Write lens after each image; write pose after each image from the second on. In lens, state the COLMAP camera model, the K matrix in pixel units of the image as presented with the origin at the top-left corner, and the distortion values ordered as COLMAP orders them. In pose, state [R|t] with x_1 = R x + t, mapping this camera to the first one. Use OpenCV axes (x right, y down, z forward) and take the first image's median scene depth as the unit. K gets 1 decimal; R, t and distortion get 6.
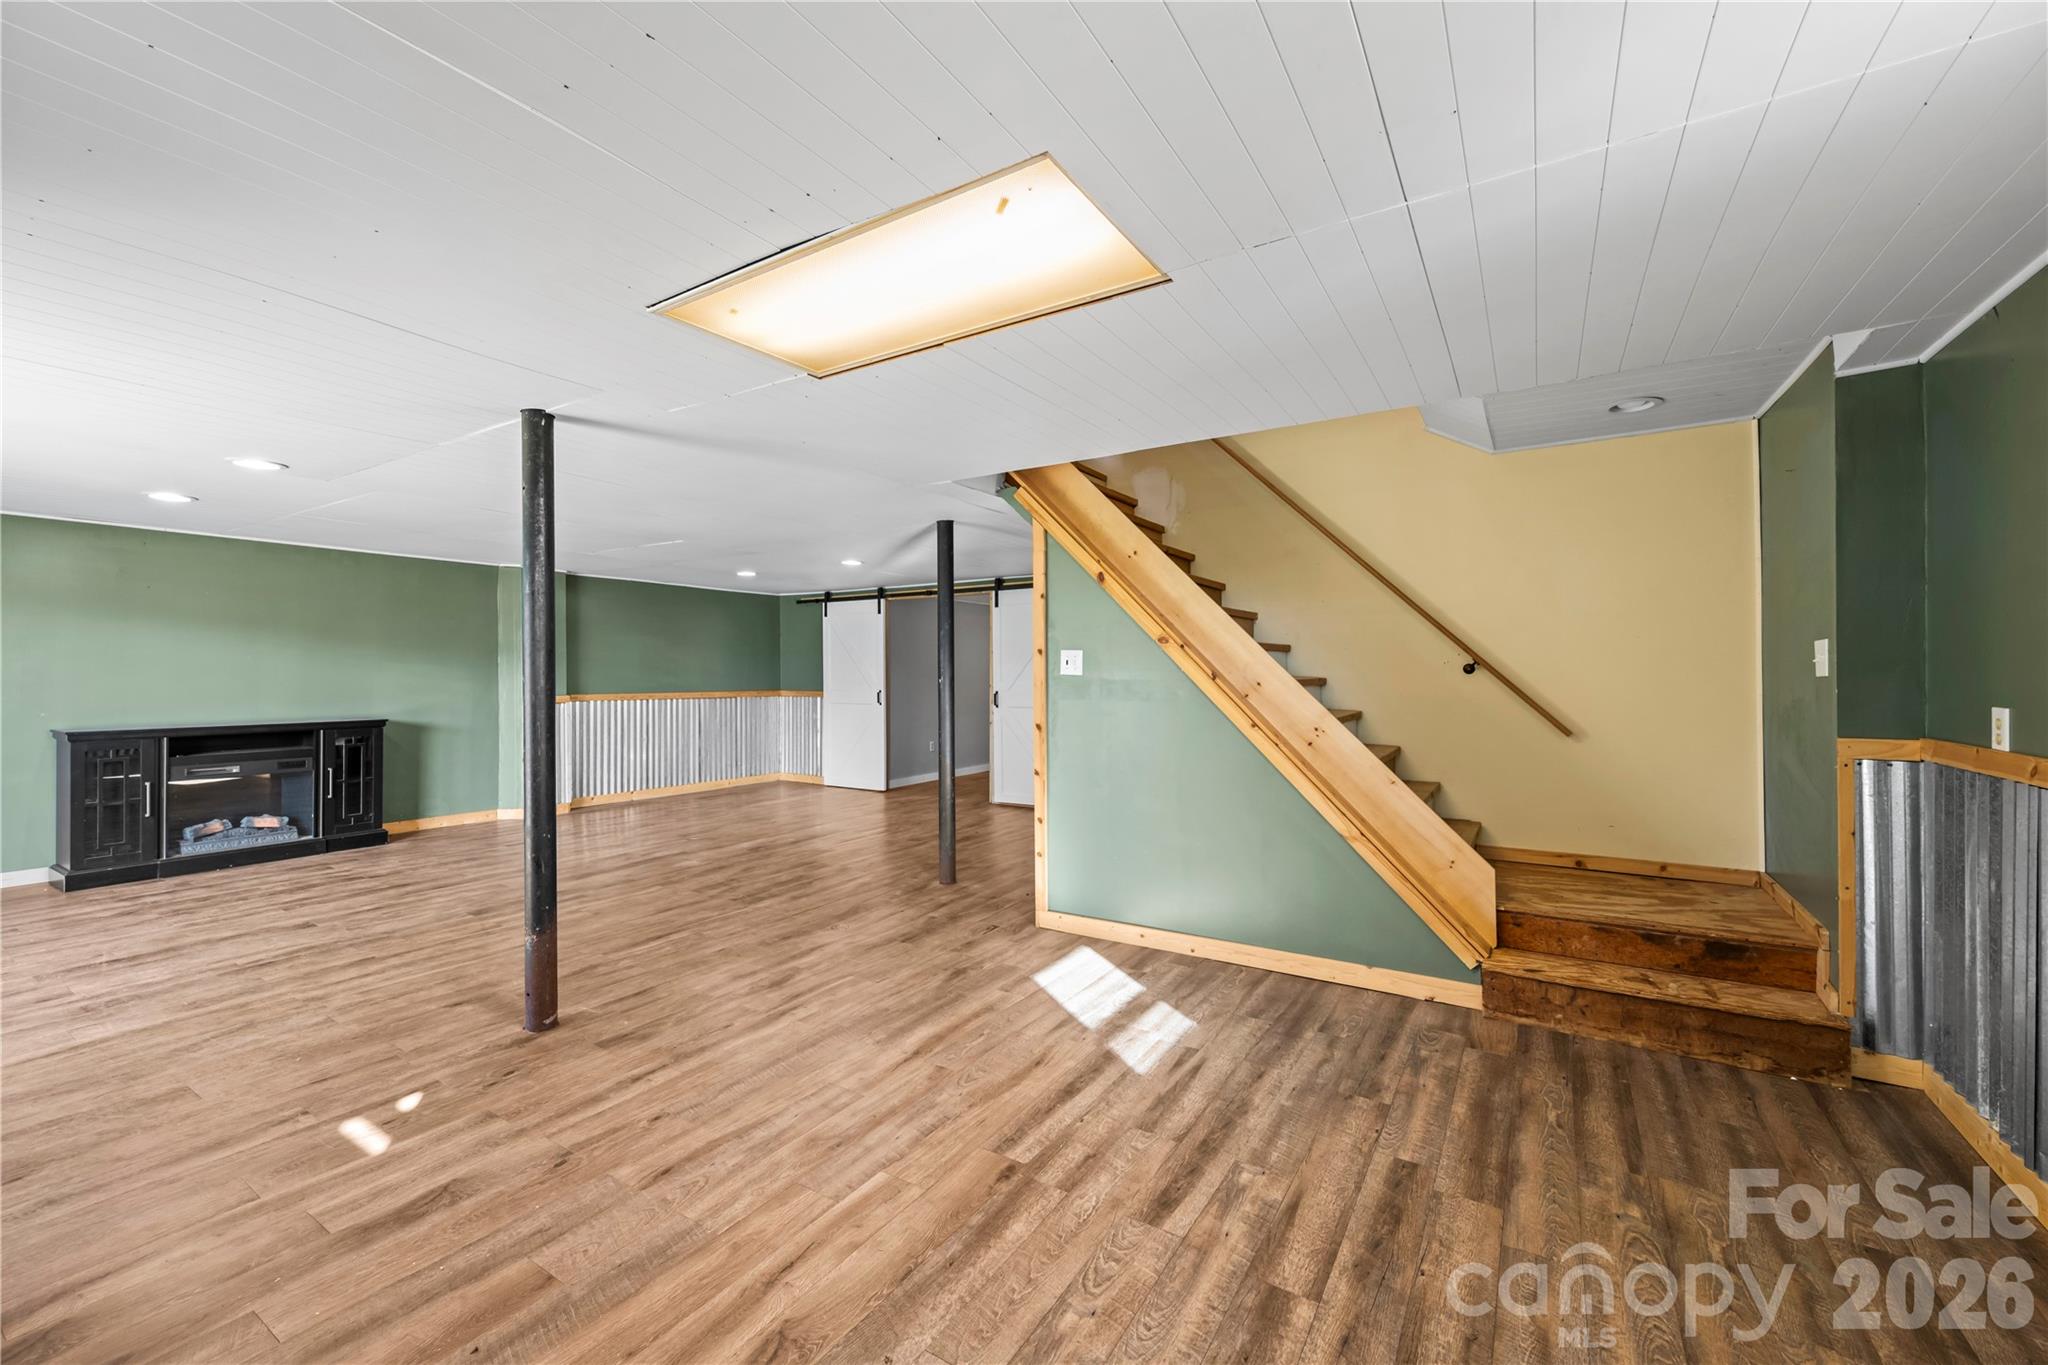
lens RADIAL K [[812.8, 0, 1005.9], [0, 812.8, 677.7], [0, 0, 1]] dist [-0.001423, 0.000026]
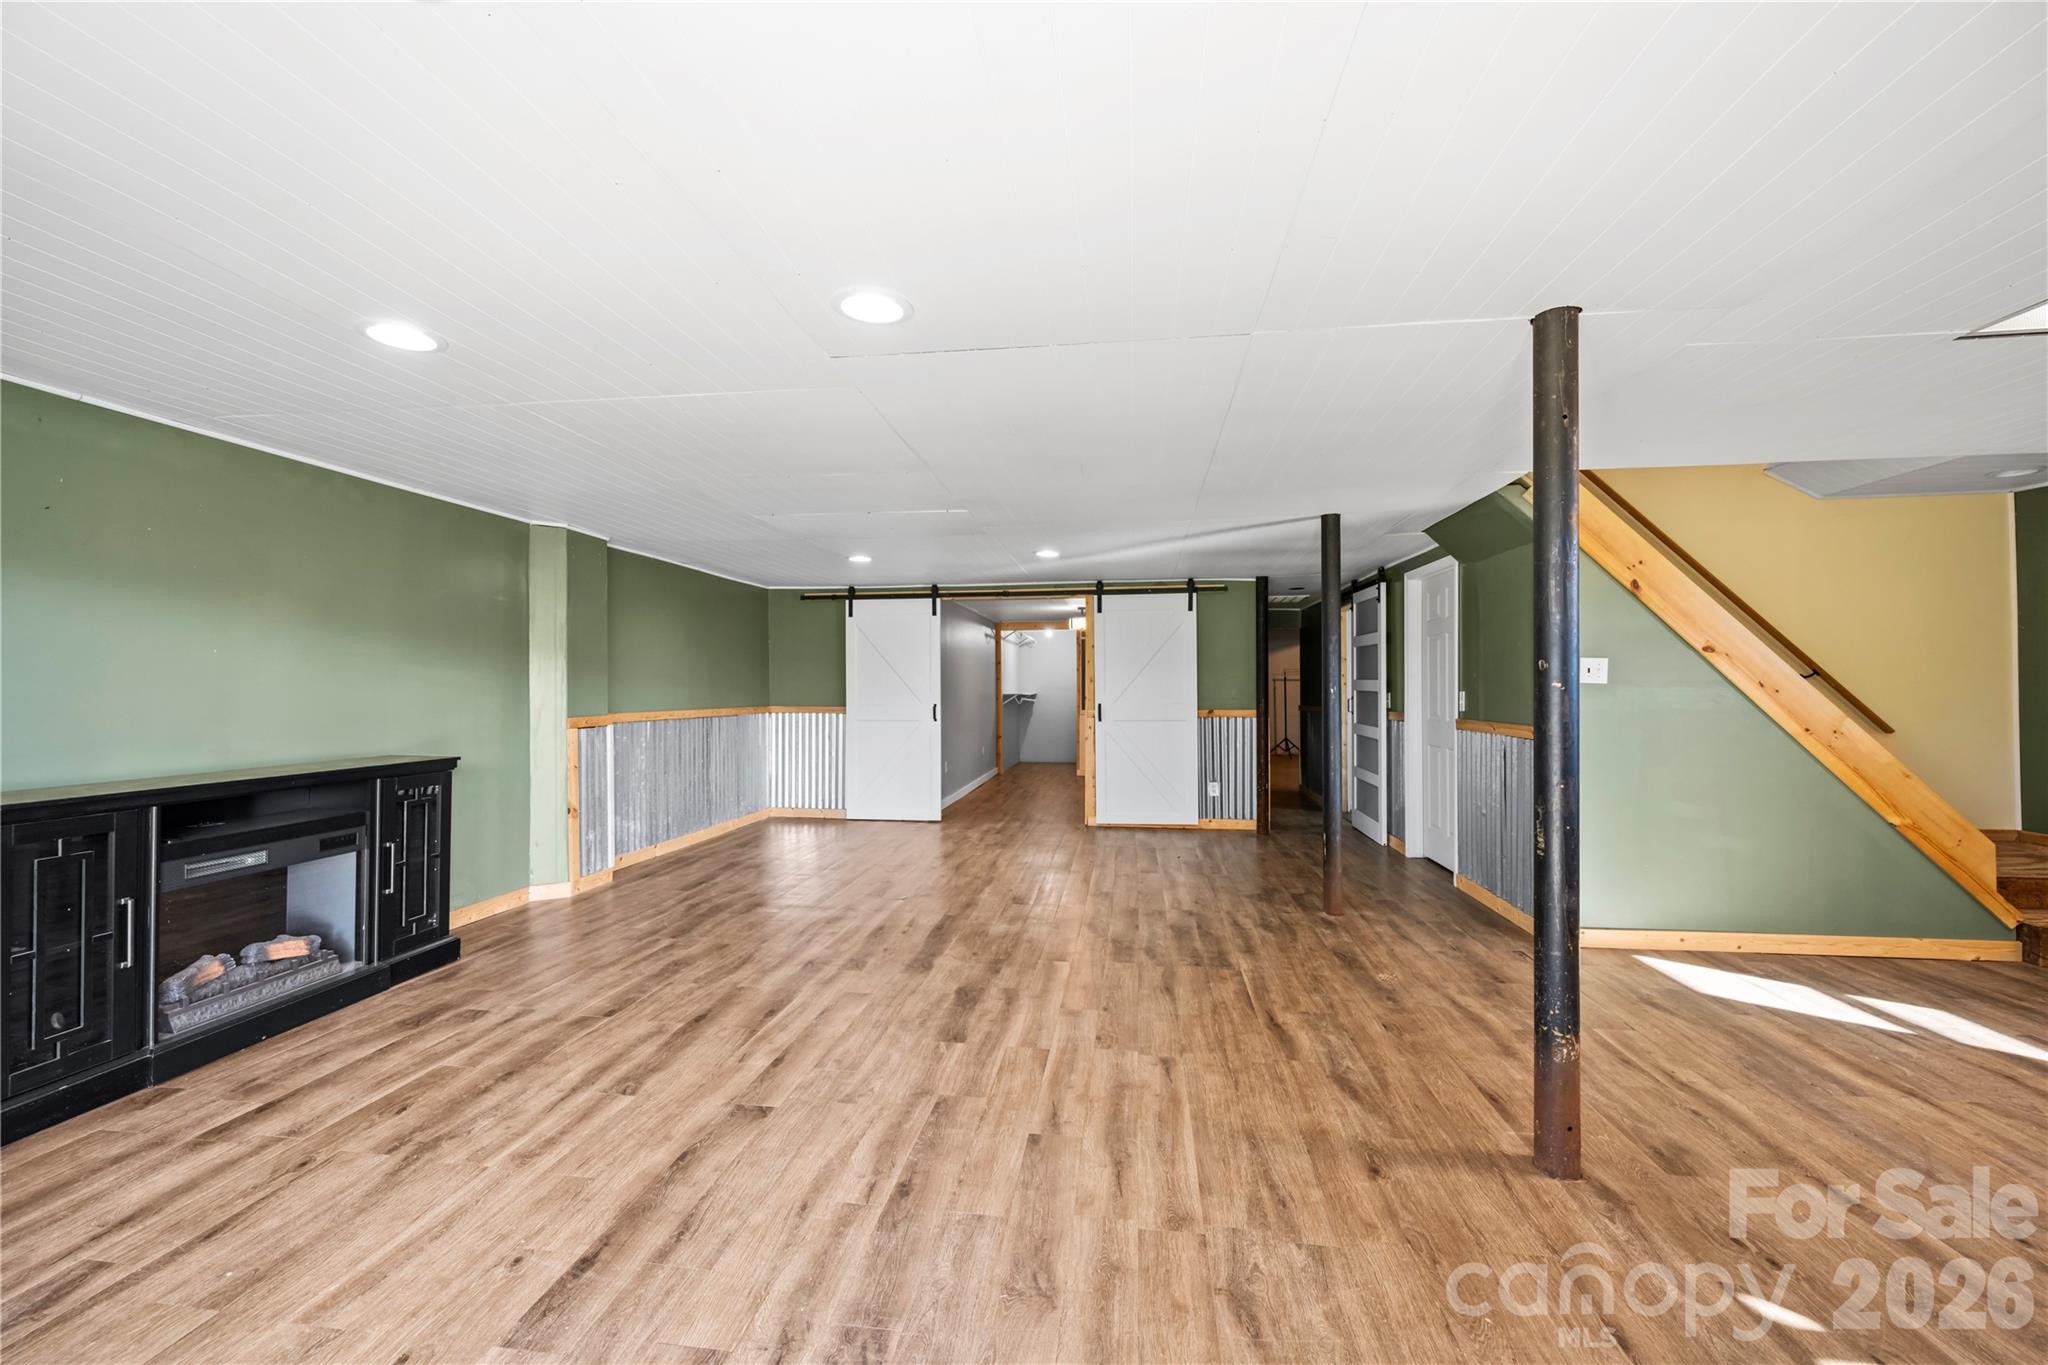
lens RADIAL K [[812.8, 0, 1012.8], [0, 812.8, 682.9], [0, 0, 1]] dist [-0.001423, 0.000026]
pose [[0.909532, 0.001969, 0.415630, -0.692688], [0.002681, 0.999940, -0.010605, 0.003483], [-0.415626, 0.010760, 0.909472, 0.288642]]
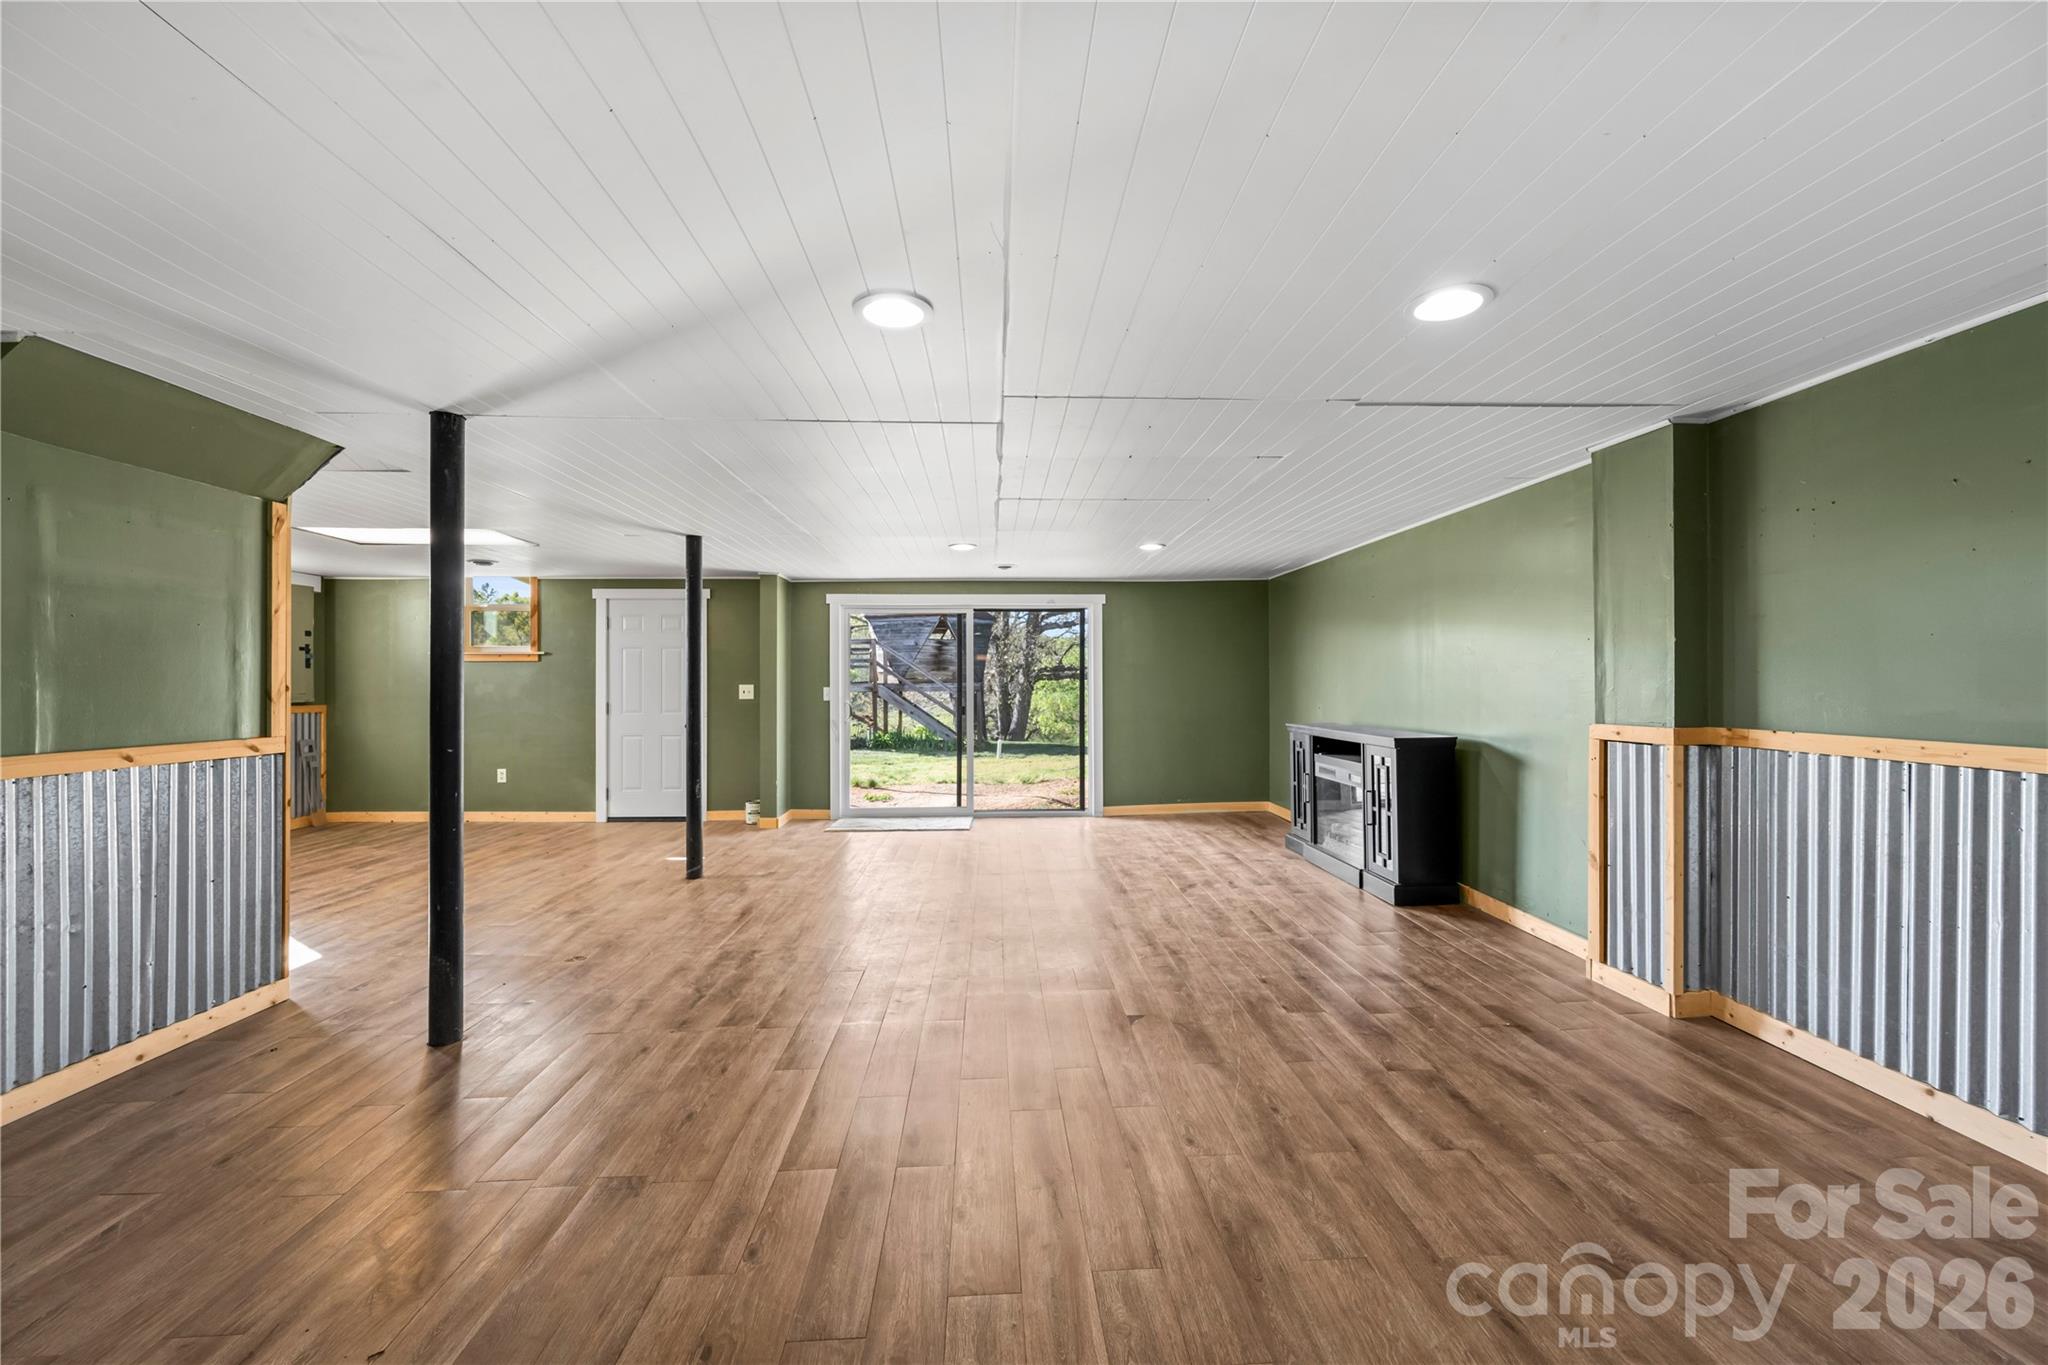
lens RADIAL K [[812.8, 0, 1024.0], [0, 812.8, 681.8], [0, 0, 1]] dist [-0.001423, 0.000026]
pose [[-0.813840, 0.003386, -0.581080, -0.065426], [0.002842, 0.999994, 0.001846, -0.001816], [0.581083, -0.000149, -0.813845, 1.526705]]
